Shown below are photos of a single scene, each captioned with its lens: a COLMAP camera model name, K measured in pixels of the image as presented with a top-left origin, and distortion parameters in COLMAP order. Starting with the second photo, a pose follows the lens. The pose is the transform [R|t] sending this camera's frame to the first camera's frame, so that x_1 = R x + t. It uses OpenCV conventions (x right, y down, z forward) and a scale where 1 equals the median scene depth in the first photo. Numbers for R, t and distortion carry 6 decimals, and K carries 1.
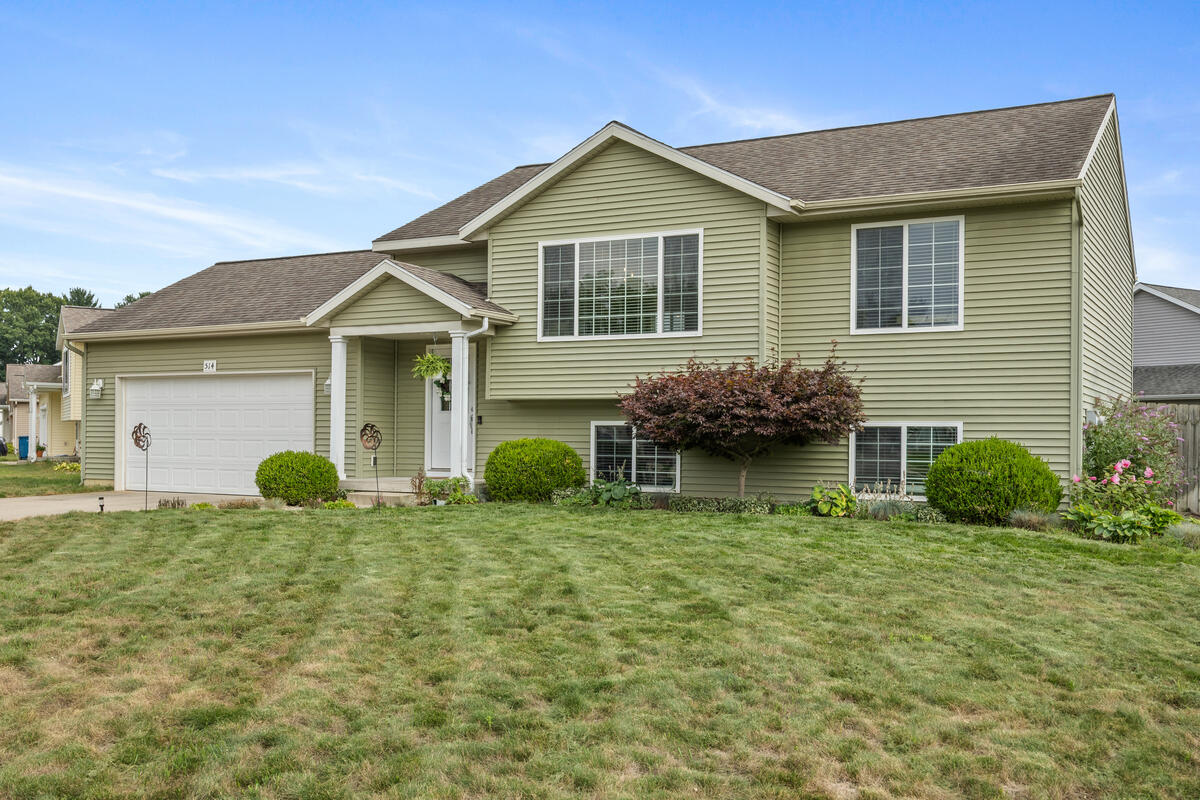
lens RADIAL K [[1187.4, 0, 598.0], [0, 1187.4, 425.8], [0, 0, 1]] dist [-0.011972, 0.003817]
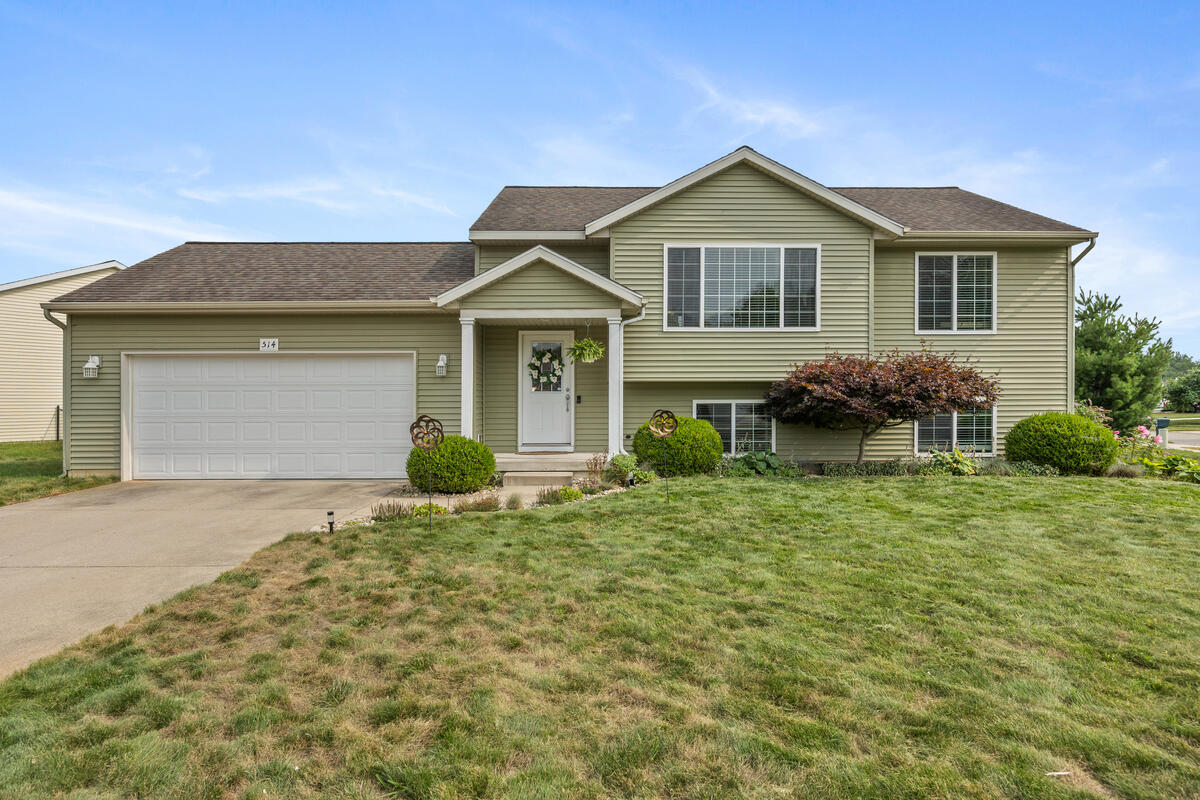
lens RADIAL K [[665.2, 0, 600.0], [0, 665.2, 400.0], [0, 0, 1]] dist [-0.004305, -0.000923]
pose [[0.866320, -0.014332, 0.499284, -0.441445], [0.005966, 0.999814, 0.018348, -0.017398], [-0.499454, -0.012917, 0.866244, 0.494335]]
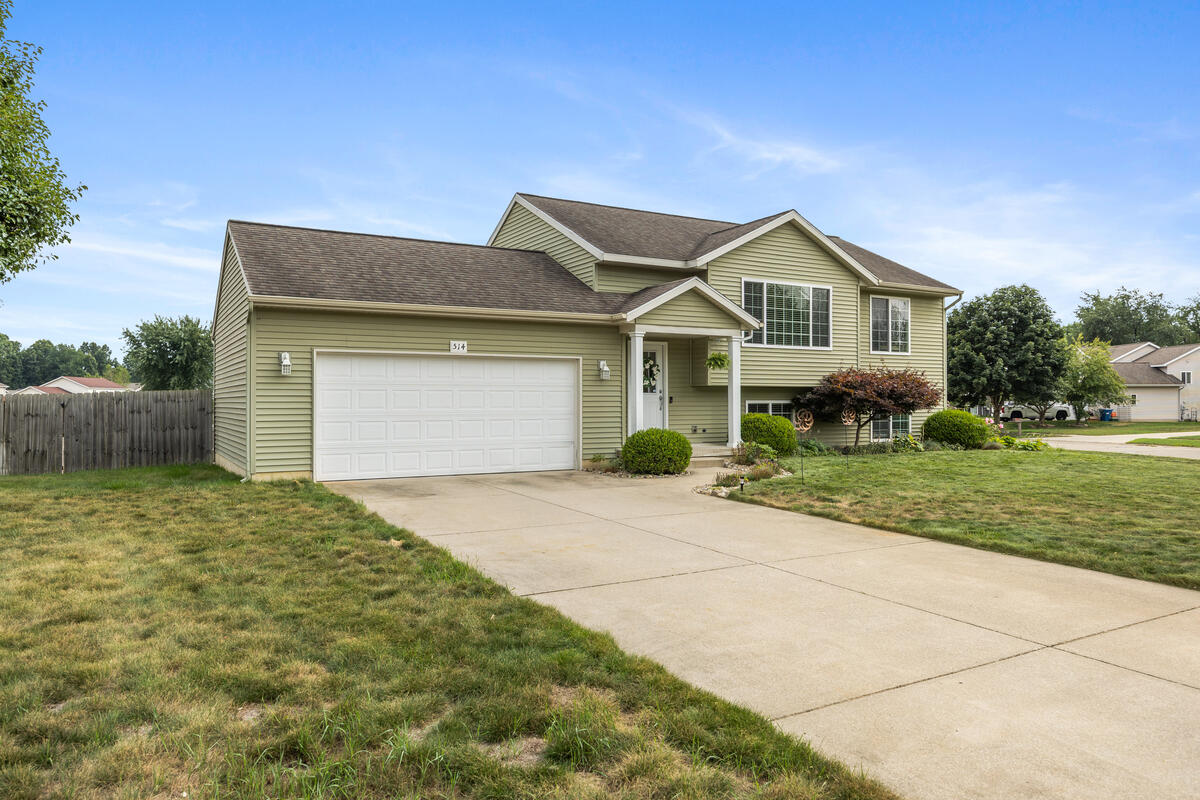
lens RADIAL K [[826.3, 0, 600.0], [0, 826.3, 400.0], [0, 0, 1]] dist [0.000532, 0.000612]
pose [[0.511517, -0.008423, 0.859232, -1.048931], [-0.003388, 0.999924, 0.011819, -0.017253], [-0.859267, -0.008957, 0.511450, 0.657208]]
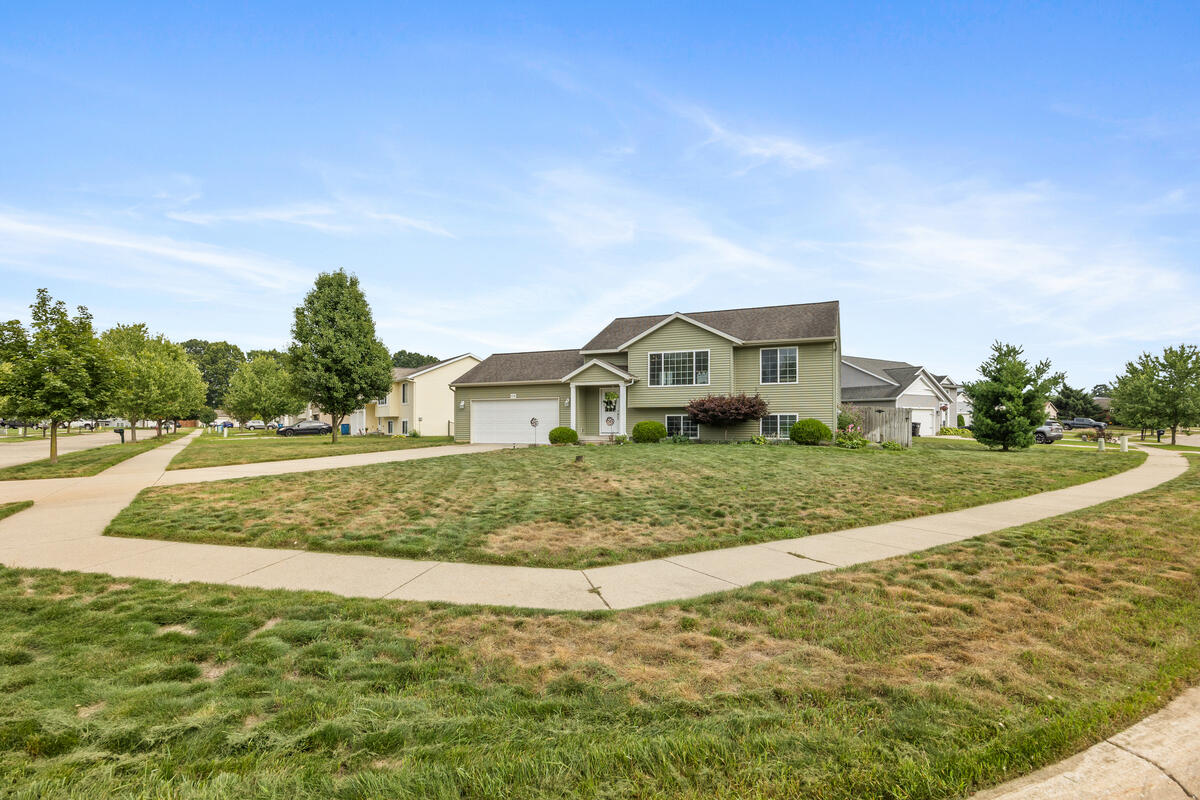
lens RADIAL K [[611.5, 0, 601.1], [0, 611.5, 414.4], [0, 0, 1]] dist [-0.016301, -0.000589]
pose [[0.995467, -0.015225, 0.093885, -0.315818], [0.015164, 0.999884, 0.001370, -0.009357], [-0.093895, 0.000060, 0.995582, -0.477158]]
